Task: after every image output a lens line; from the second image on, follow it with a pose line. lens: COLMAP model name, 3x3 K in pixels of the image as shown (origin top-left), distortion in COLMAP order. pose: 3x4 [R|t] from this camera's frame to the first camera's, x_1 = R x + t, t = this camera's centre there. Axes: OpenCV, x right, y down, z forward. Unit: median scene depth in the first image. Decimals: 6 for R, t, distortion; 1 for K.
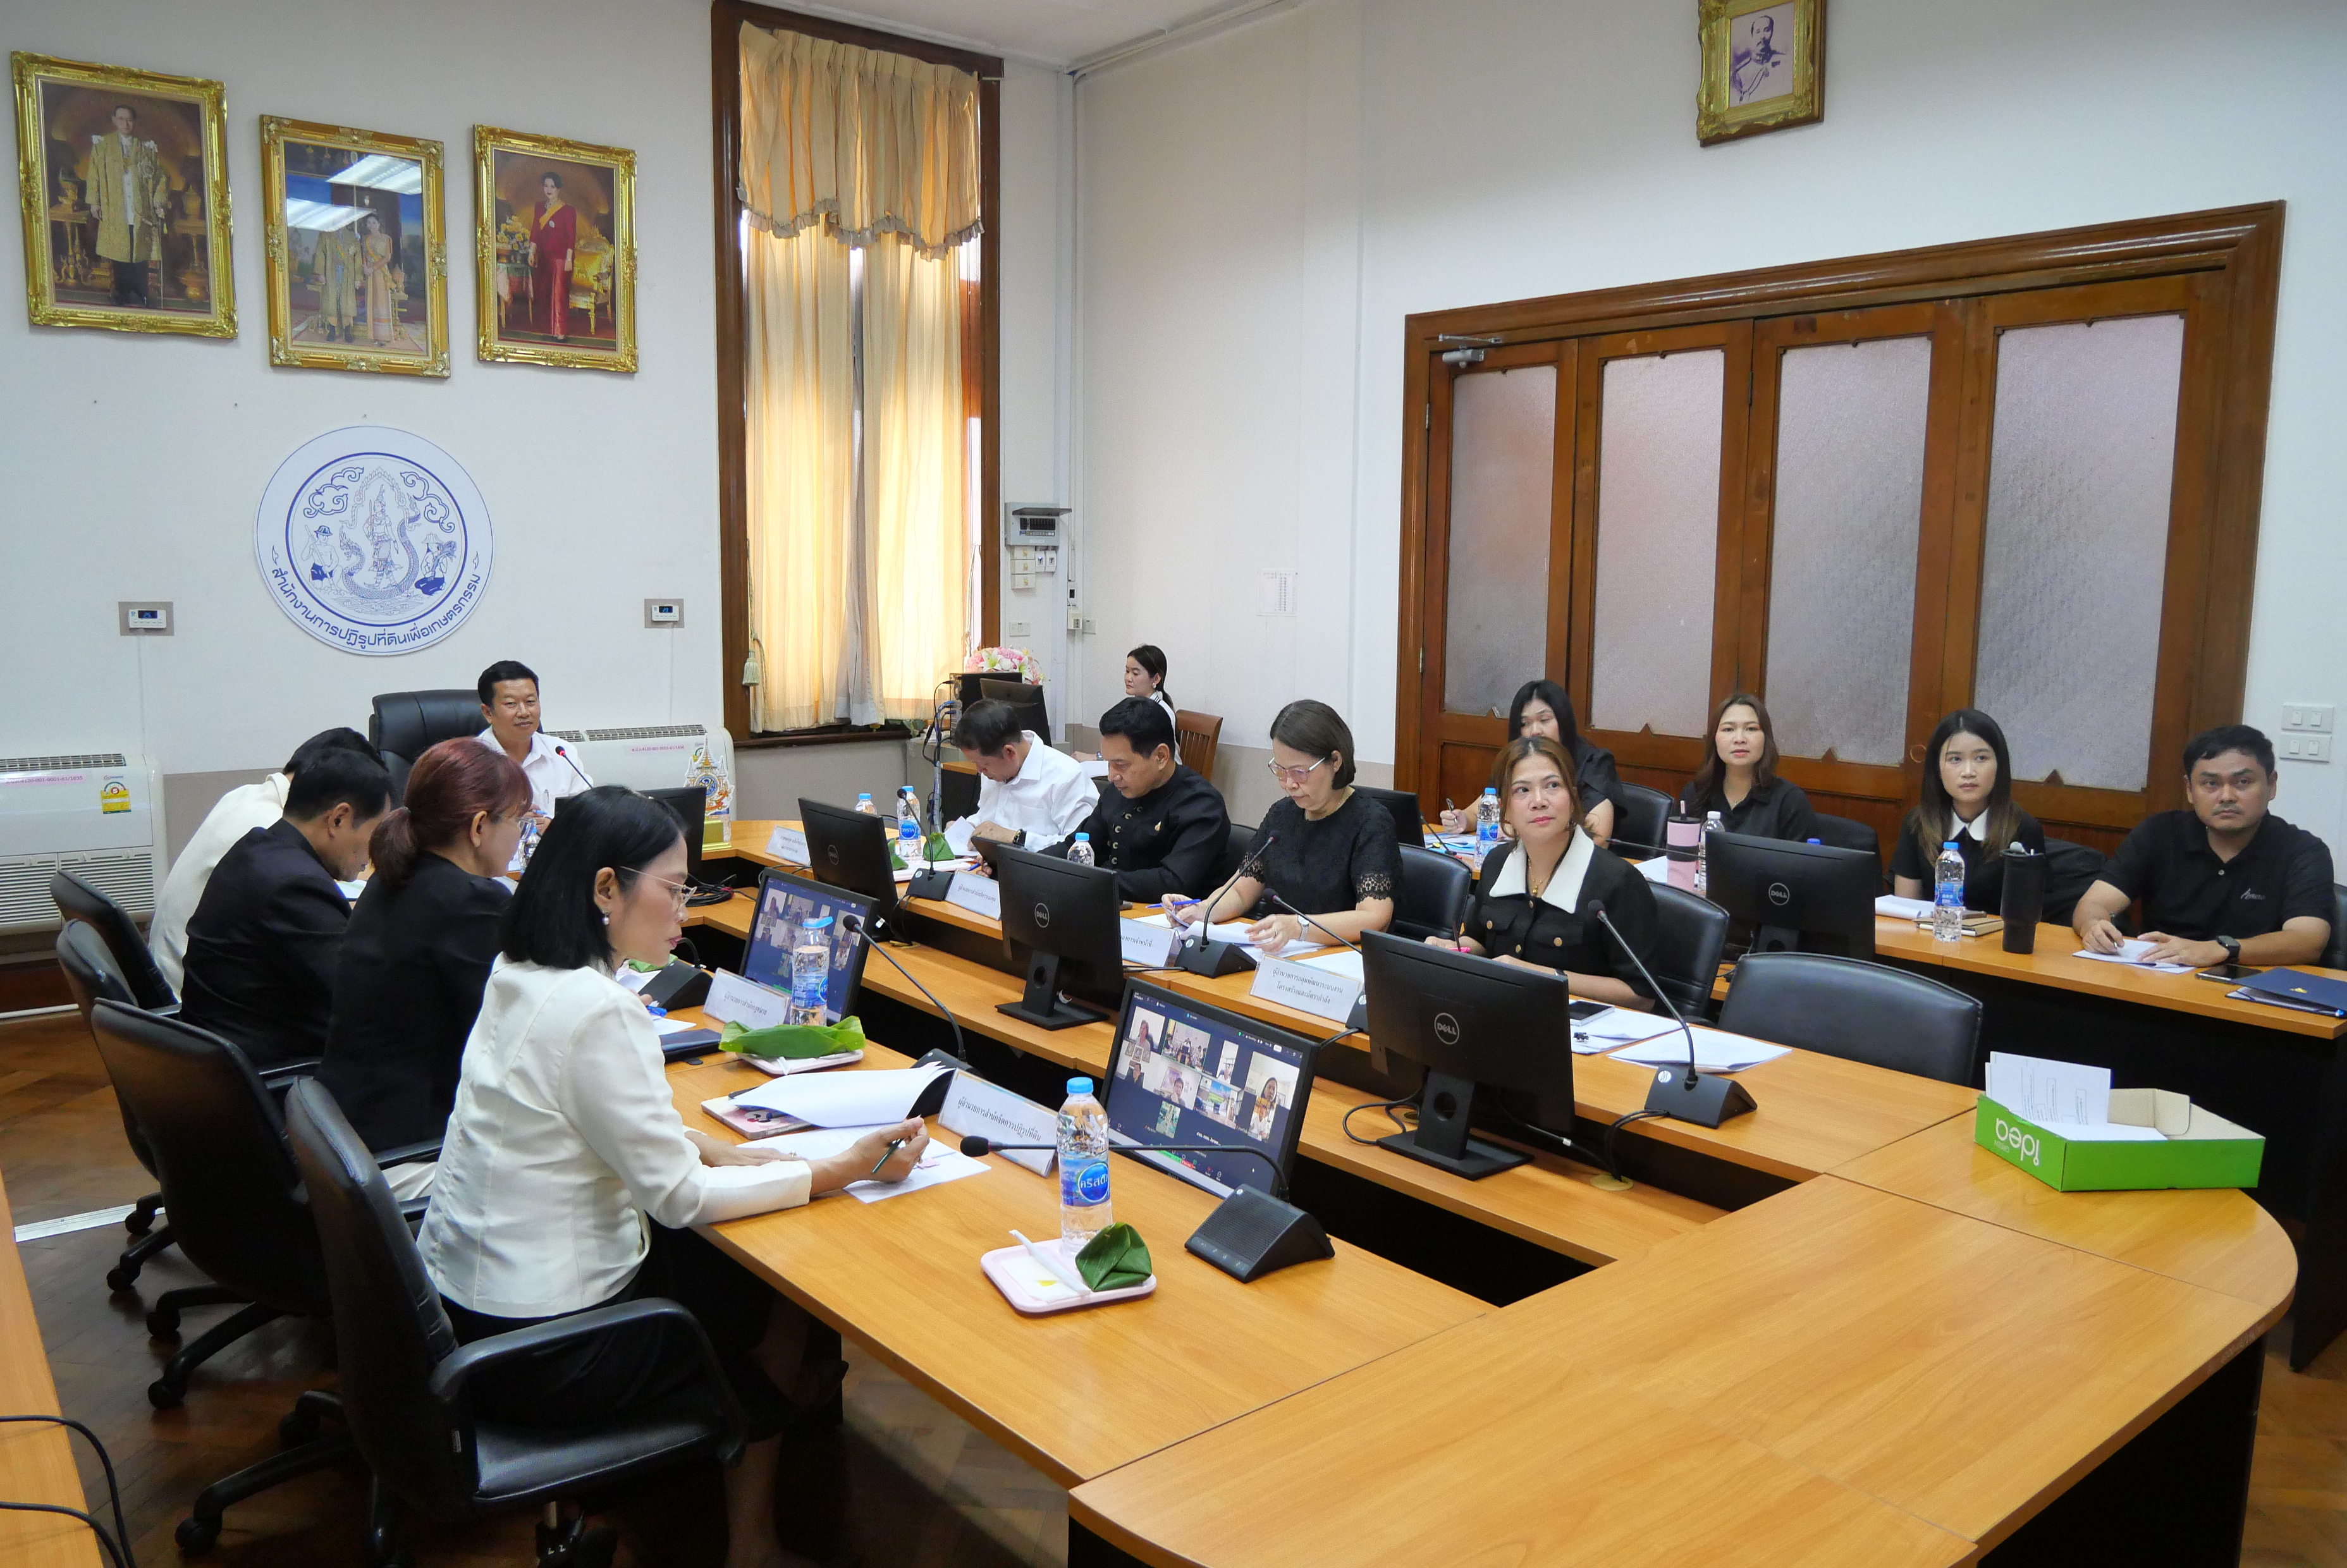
lens RADIAL K [[1718.3, 0, 1220.2], [0, 1718.3, 818.2], [0, 0, 1]] dist [-0.038737, 0.010043]
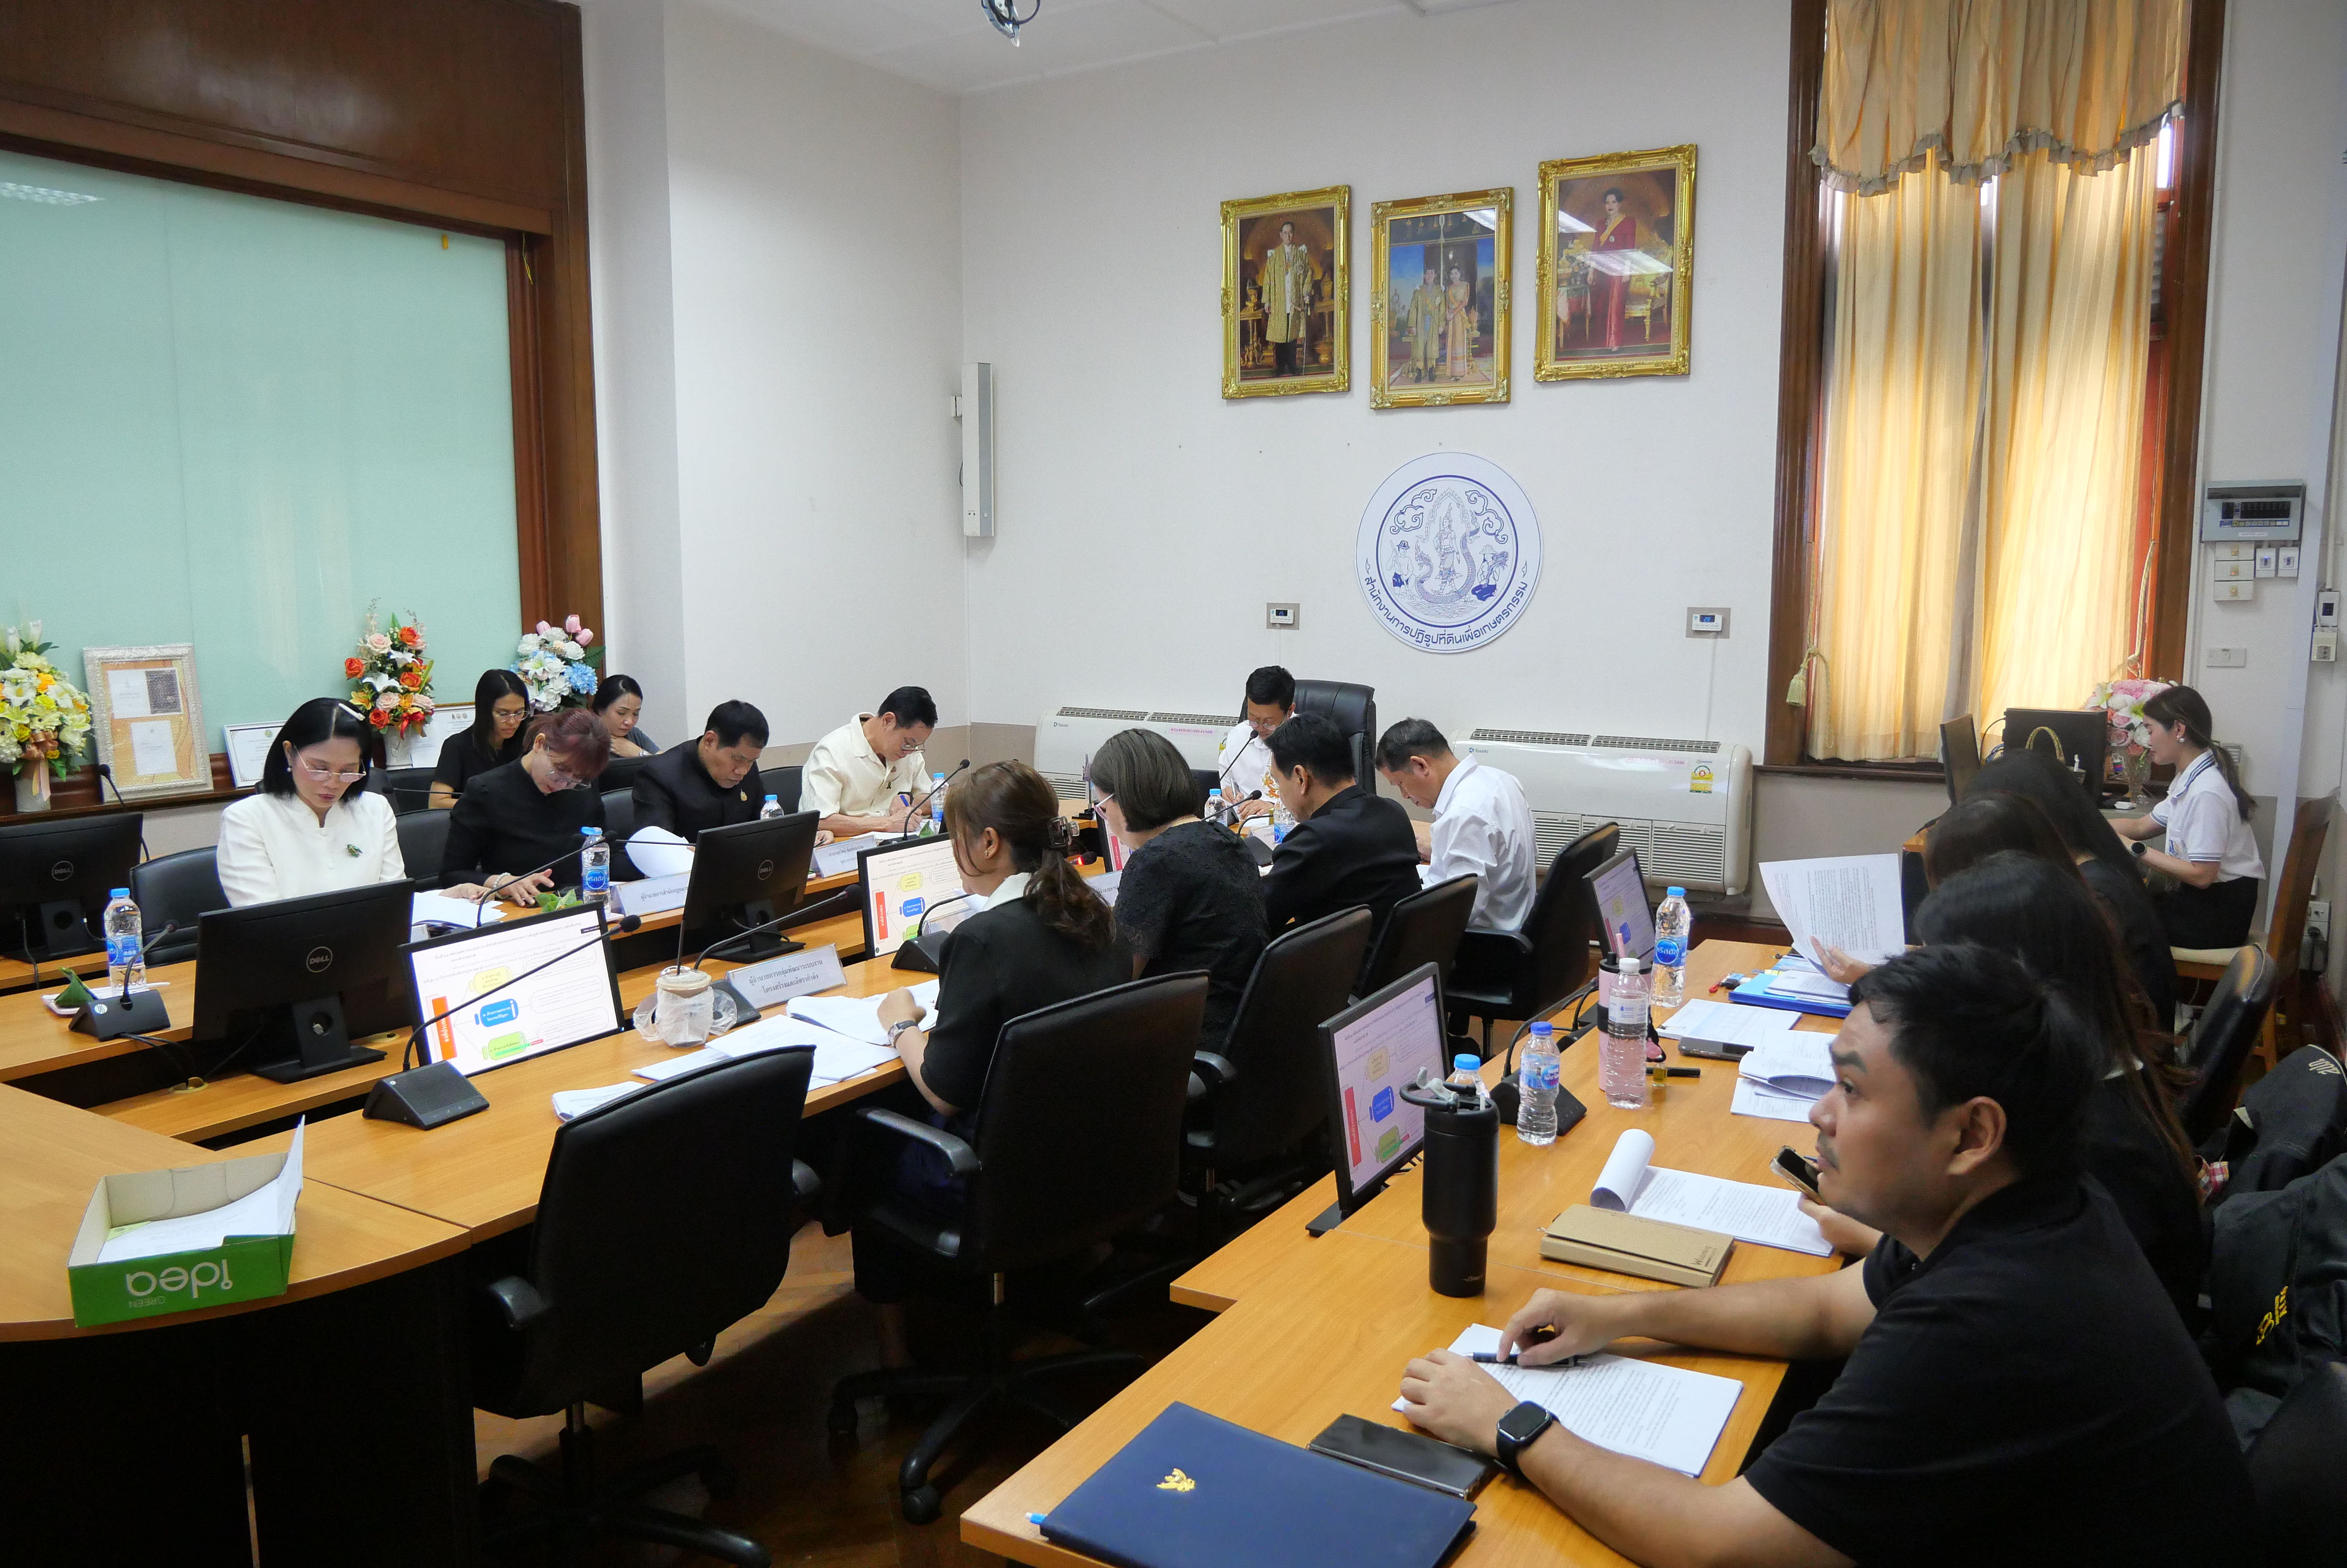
lens RADIAL K [[1718.3, 0, 1194.0], [0, 1718.3, 827.3], [0, 0, 1]] dist [-0.038737, 0.010043]
pose [[0.317575, 0.124436, -0.940033, 0.552893], [-0.130811, 0.987623, 0.086543, -0.057883], [0.939167, 0.095483, 0.329922, 0.475181]]
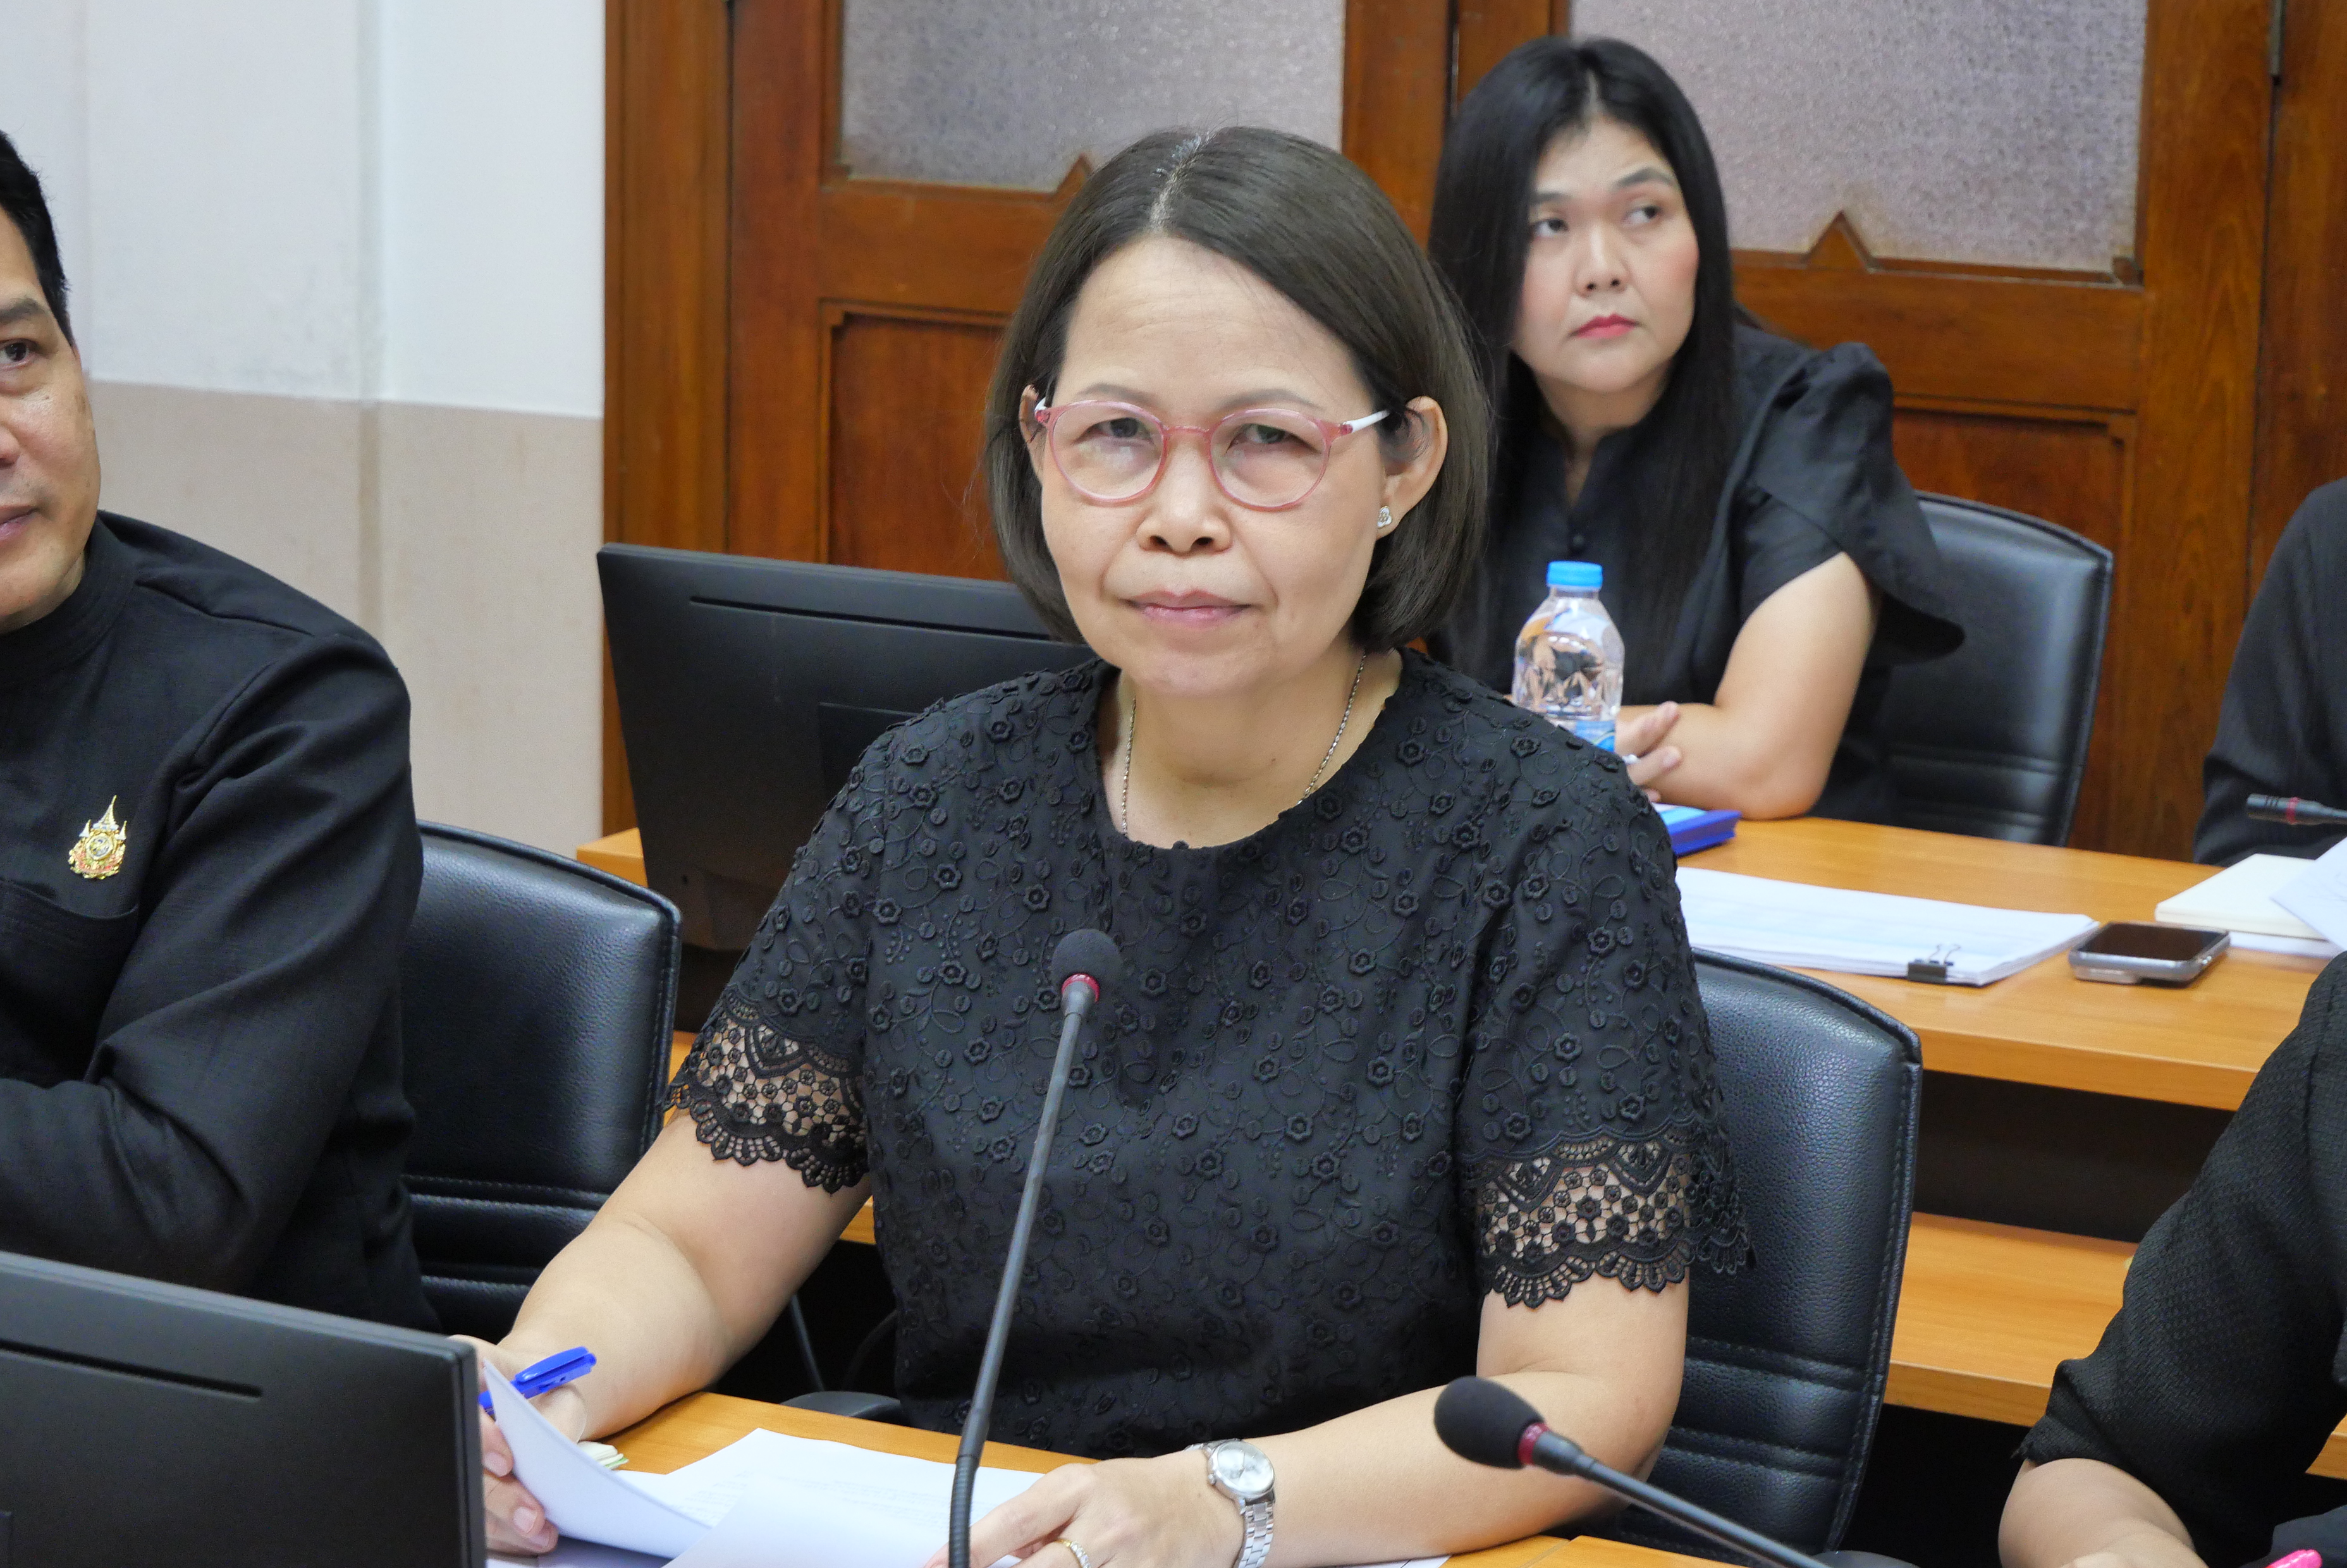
lens RADIAL K [[5917.5, 0, 1121.0], [0, 5917.5, 663.4], [0, 0, 1]] dist [0.137631, 0.000000]
pose [[0.943694, -0.046554, 0.327527, -0.098192], [0.038061, 0.998753, 0.032296, -0.024000], [-0.328622, -0.018011, 0.944290, 0.283415]]
